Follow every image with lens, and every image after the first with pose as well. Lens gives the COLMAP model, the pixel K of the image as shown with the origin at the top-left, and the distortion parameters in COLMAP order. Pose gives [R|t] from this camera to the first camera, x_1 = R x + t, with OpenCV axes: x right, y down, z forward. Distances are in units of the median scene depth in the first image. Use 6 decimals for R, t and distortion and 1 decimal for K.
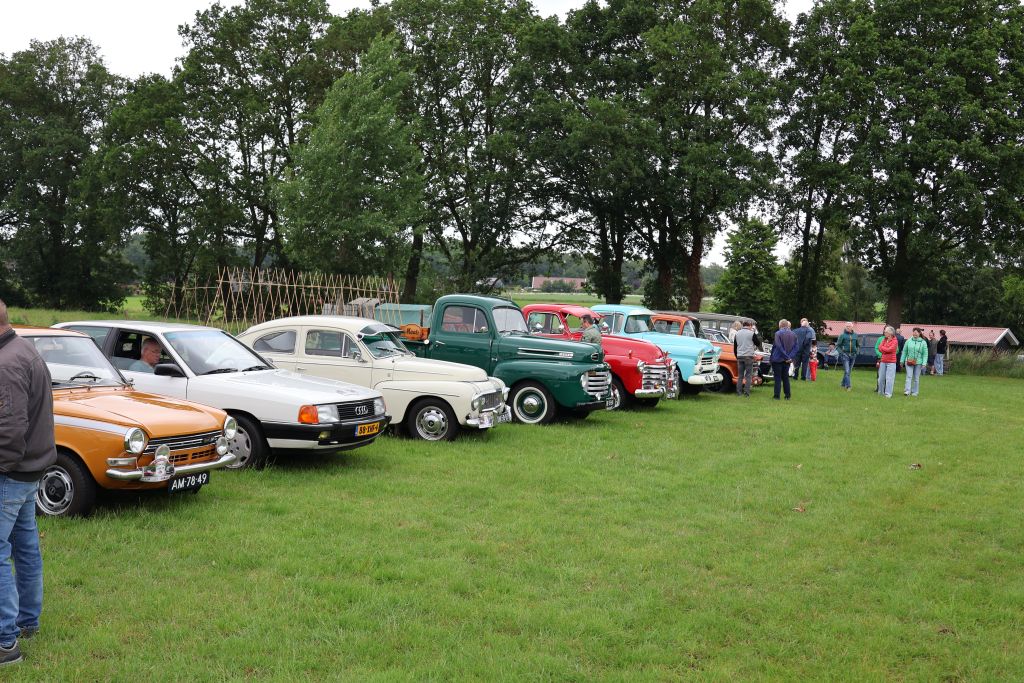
lens RADIAL K [[1102.2, 0, 512.0], [0, 1102.2, 341.5], [0, 0, 1]] dist [-0.004740, 0.045486]
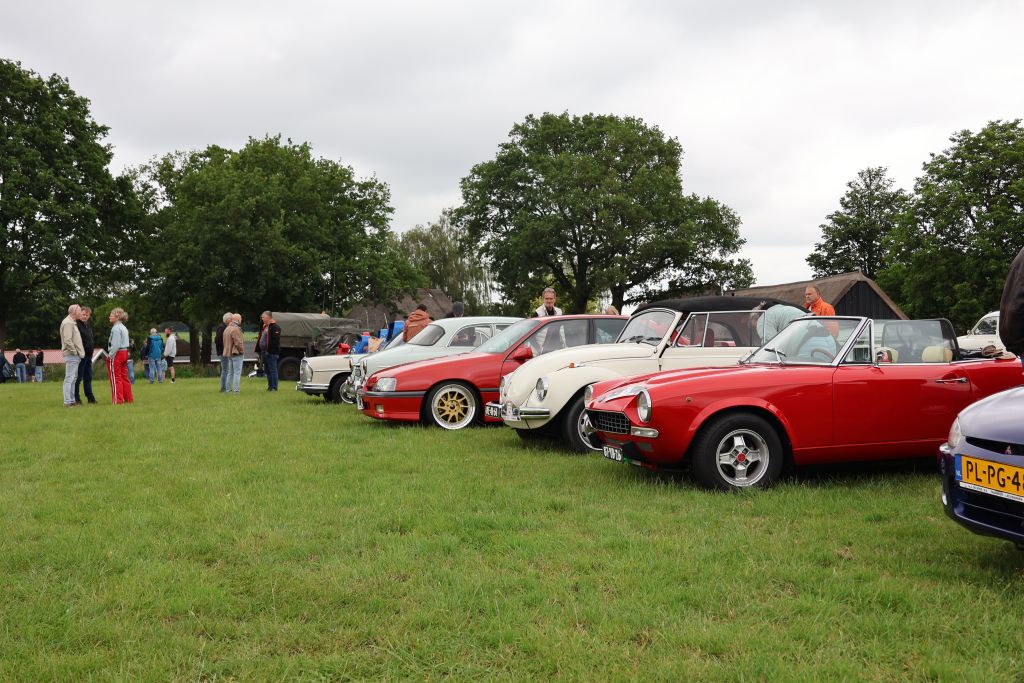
lens RADIAL K [[1105.6, 0, 481.9], [0, 1105.6, 340.7], [0, 0, 1]] dist [0.008487, 0.283182]
pose [[0.737220, -0.056476, 0.673288, -0.098764], [0.076144, 0.997097, 0.000263, 0.020933], [-0.671348, 0.051073, 0.739380, -0.297434]]
